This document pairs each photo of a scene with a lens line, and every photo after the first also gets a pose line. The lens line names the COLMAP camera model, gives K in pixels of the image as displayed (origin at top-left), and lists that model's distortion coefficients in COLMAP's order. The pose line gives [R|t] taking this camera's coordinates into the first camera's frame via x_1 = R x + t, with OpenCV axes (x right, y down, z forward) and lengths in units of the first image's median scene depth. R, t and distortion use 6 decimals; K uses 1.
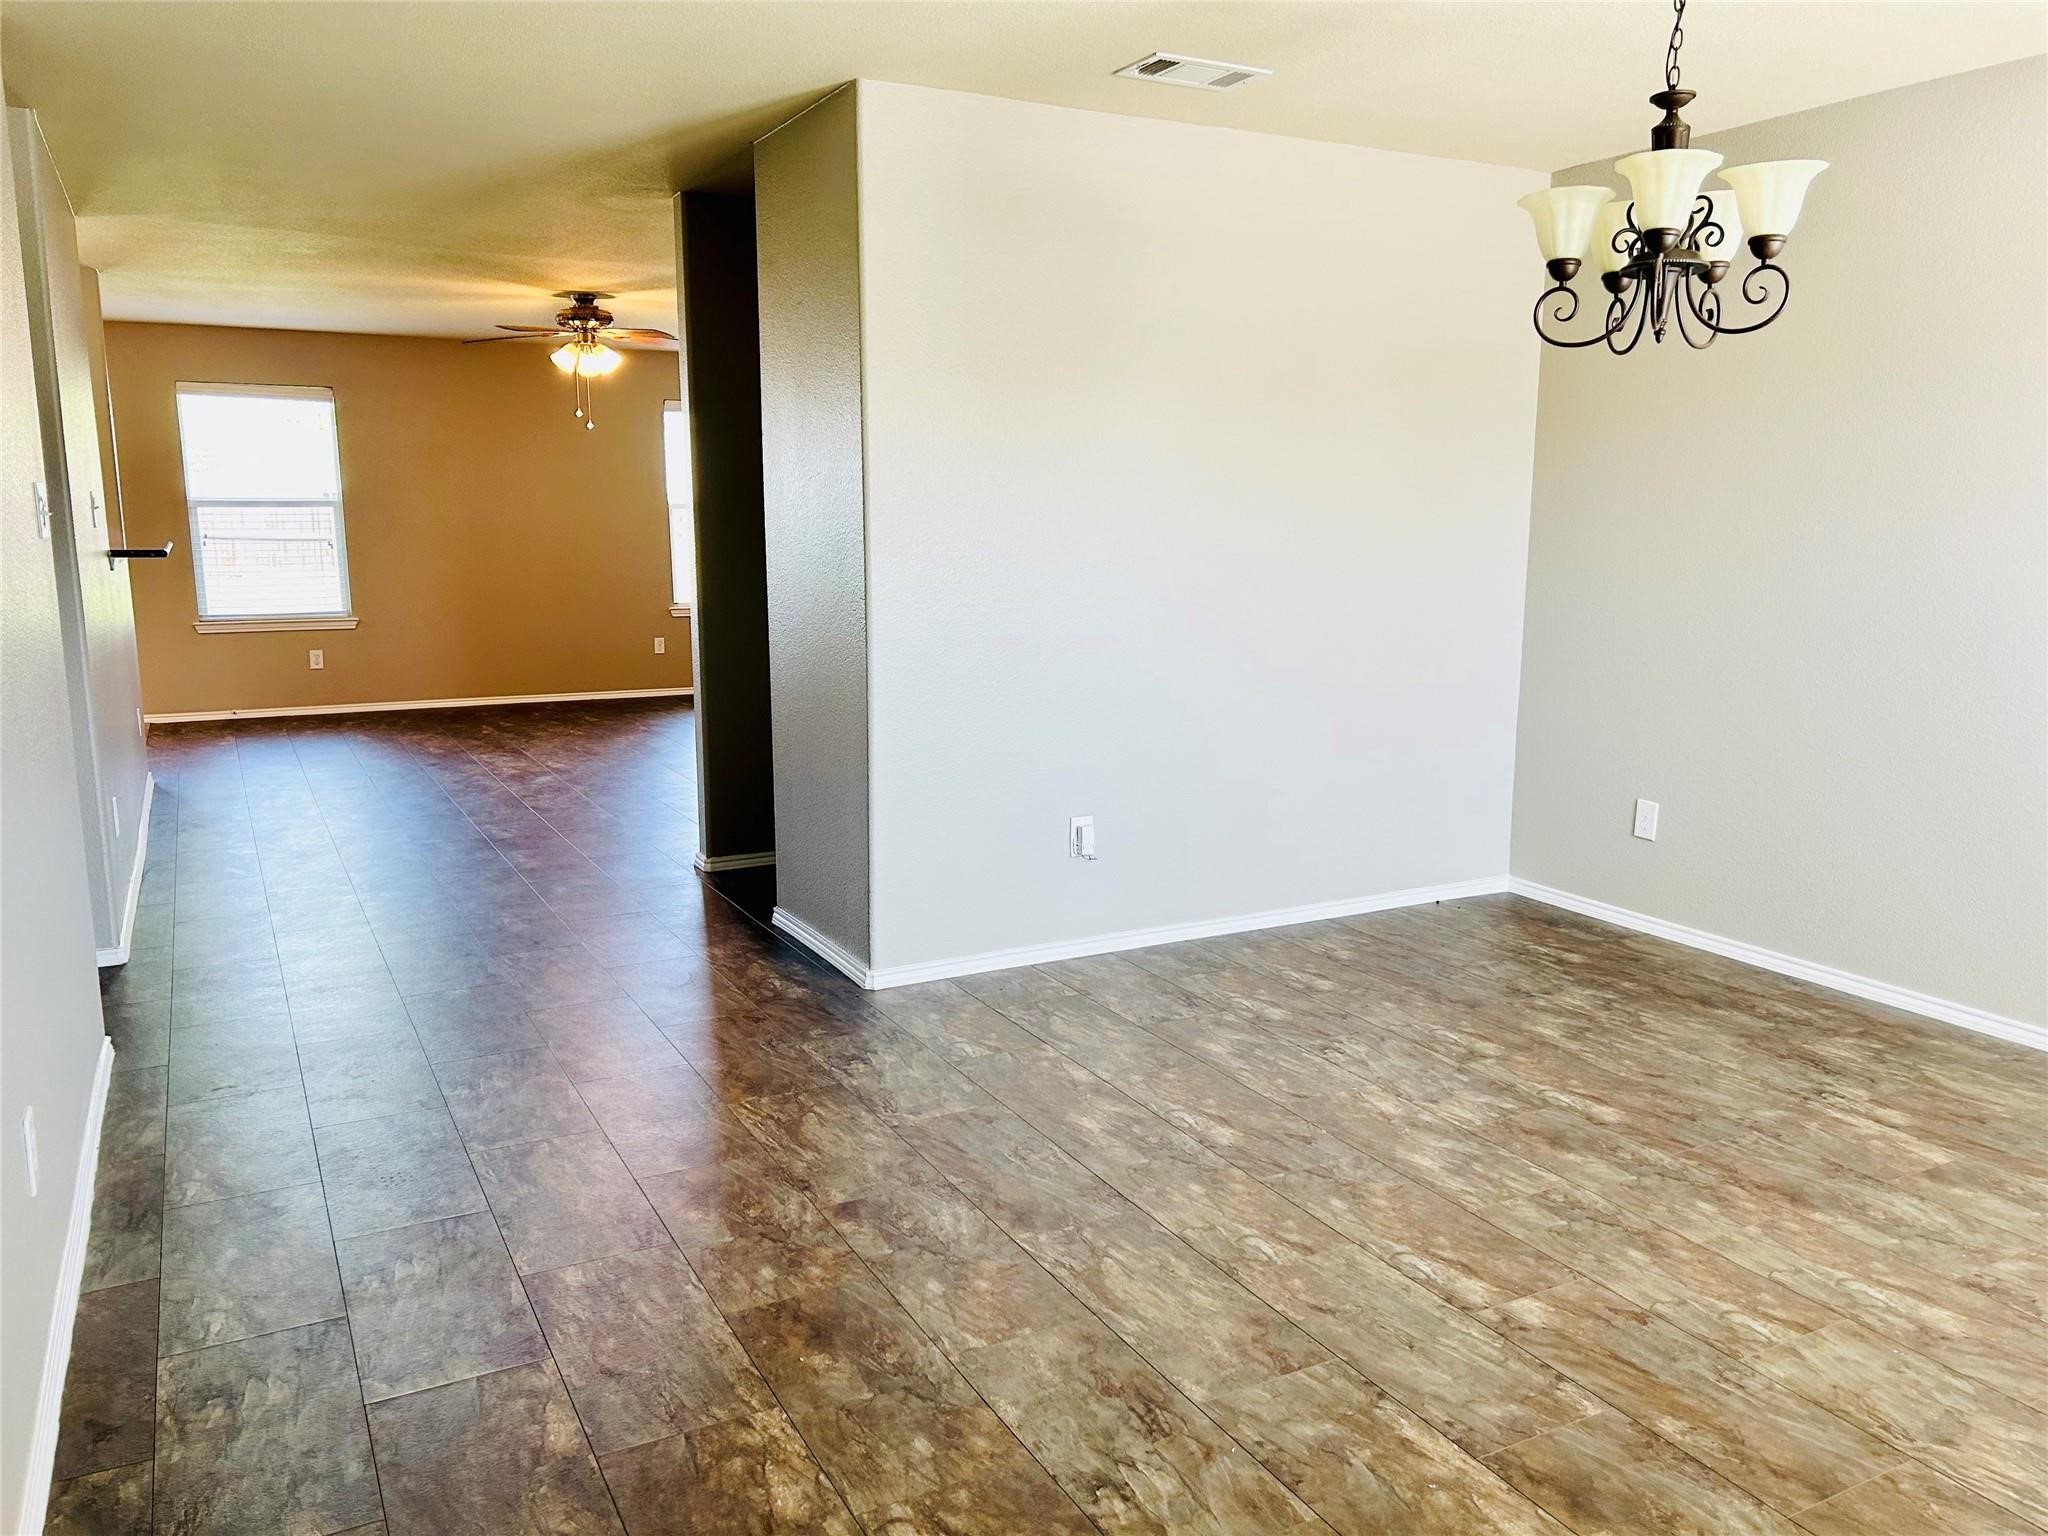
lens RADIAL K [[1553.9, 0, 1026.7], [0, 1553.9, 768.3], [0, 0, 1]] dist [0.009890, -0.018425]
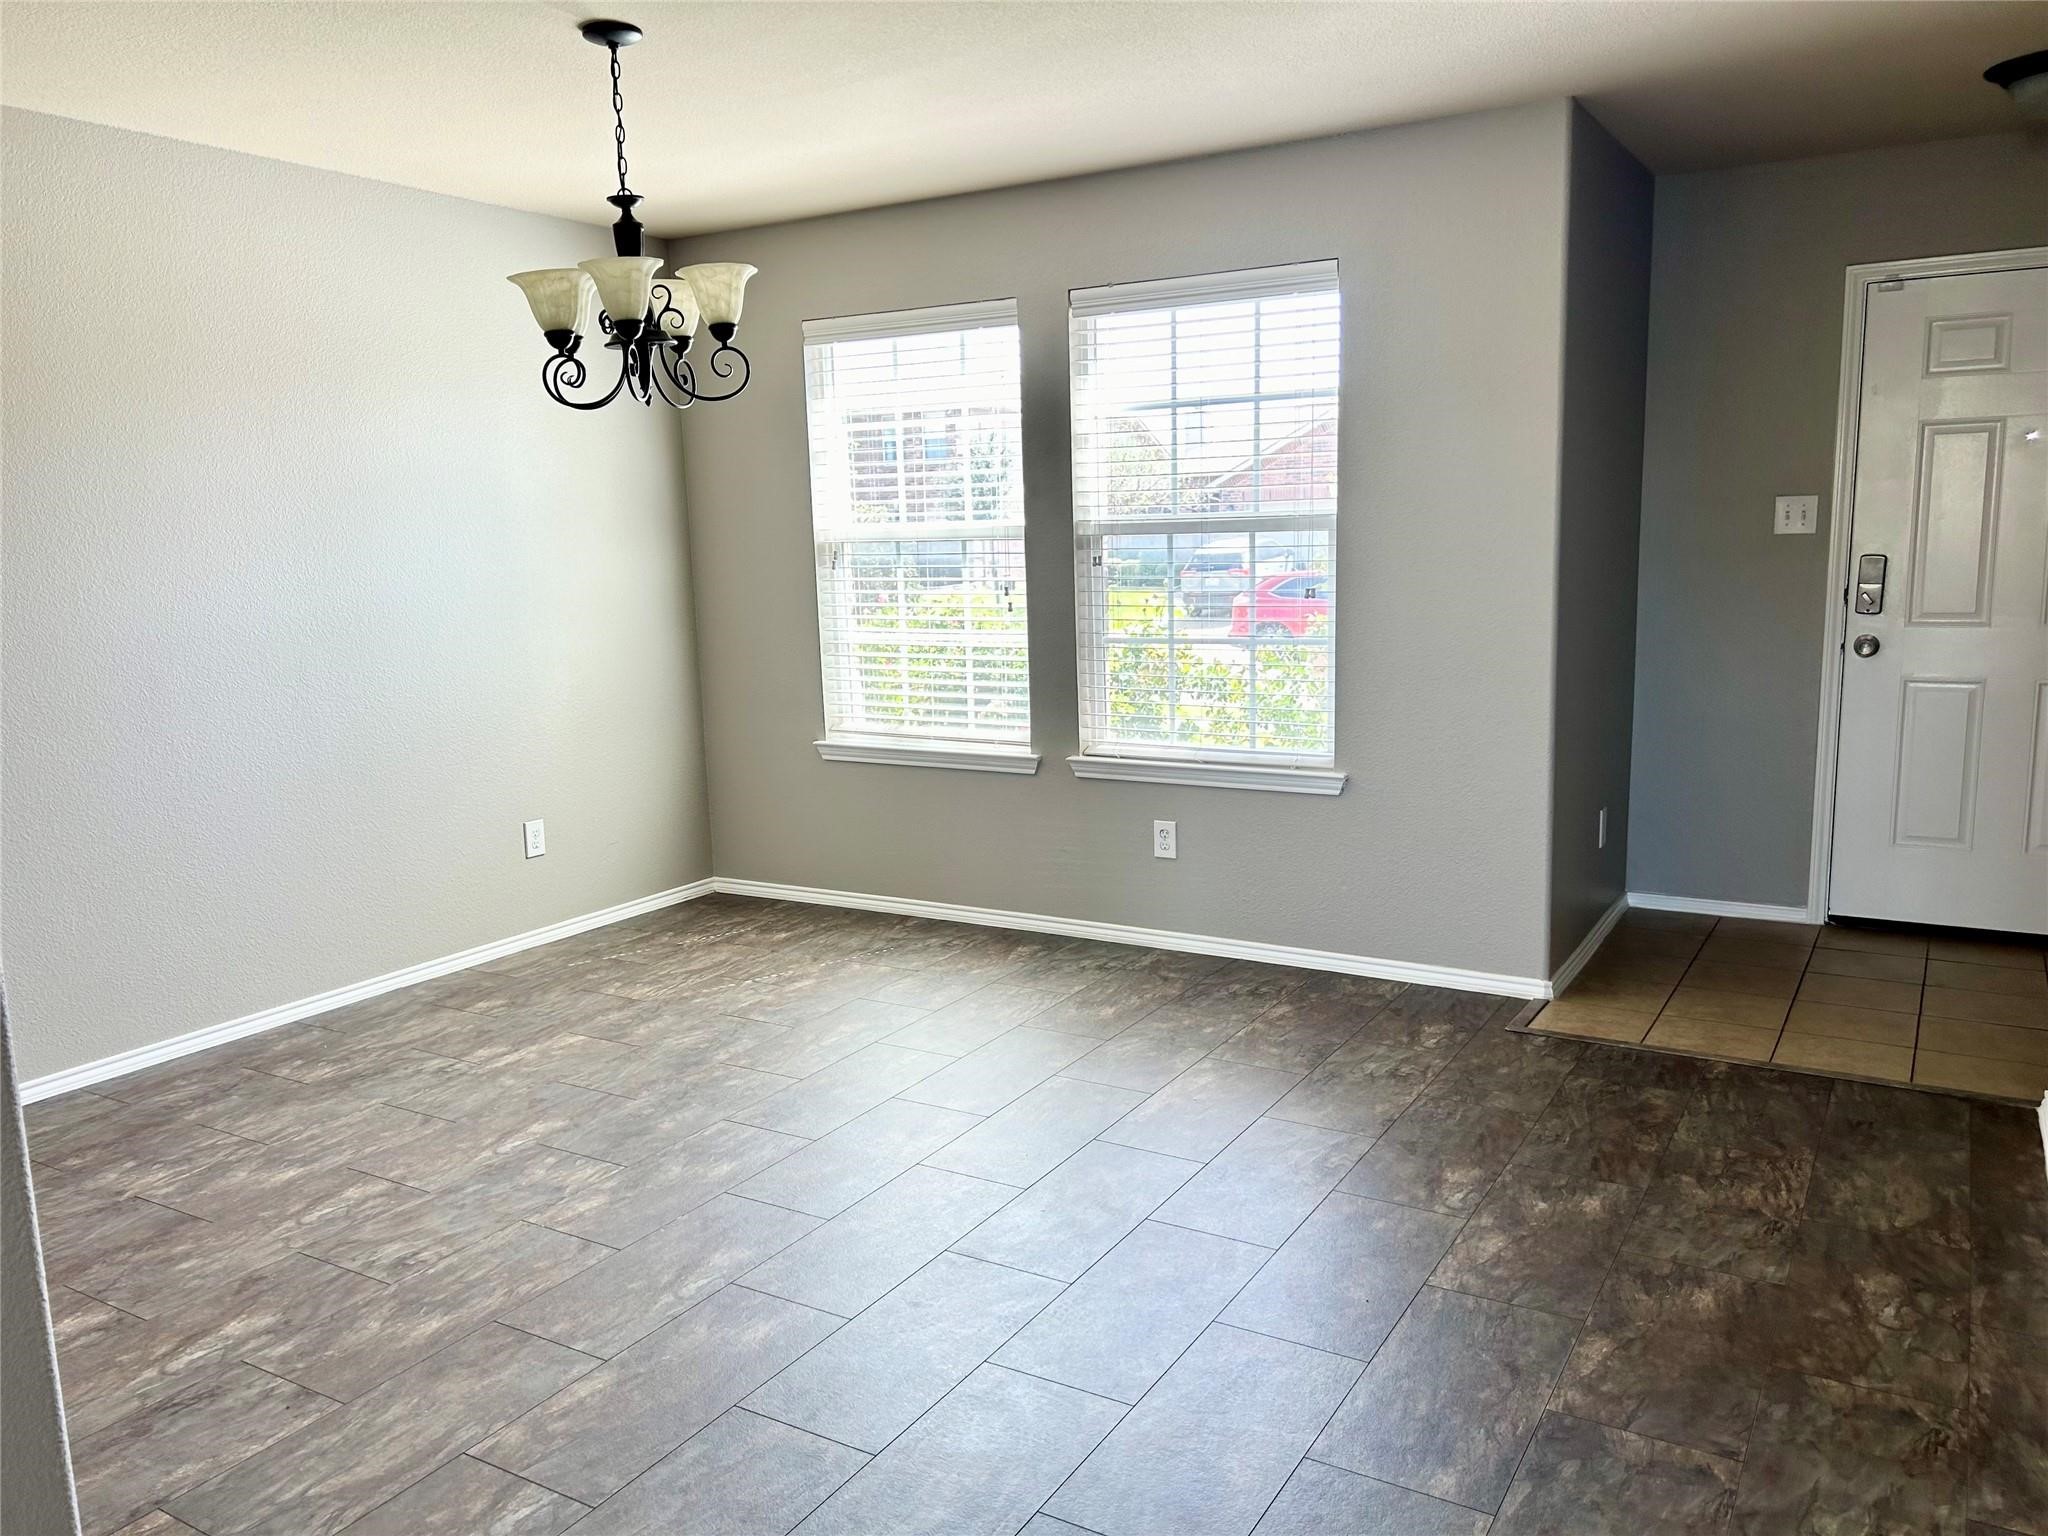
lens RADIAL K [[1553.9, 0, 1016.3], [0, 1553.9, 770.0], [0, 0, 1]] dist [0.009890, -0.018425]
pose [[-0.515858, -0.122831, 0.847822, -0.609079], [0.168674, 0.955731, 0.241094, -0.193896], [-0.839904, 0.267376, -0.472304, 1.094659]]
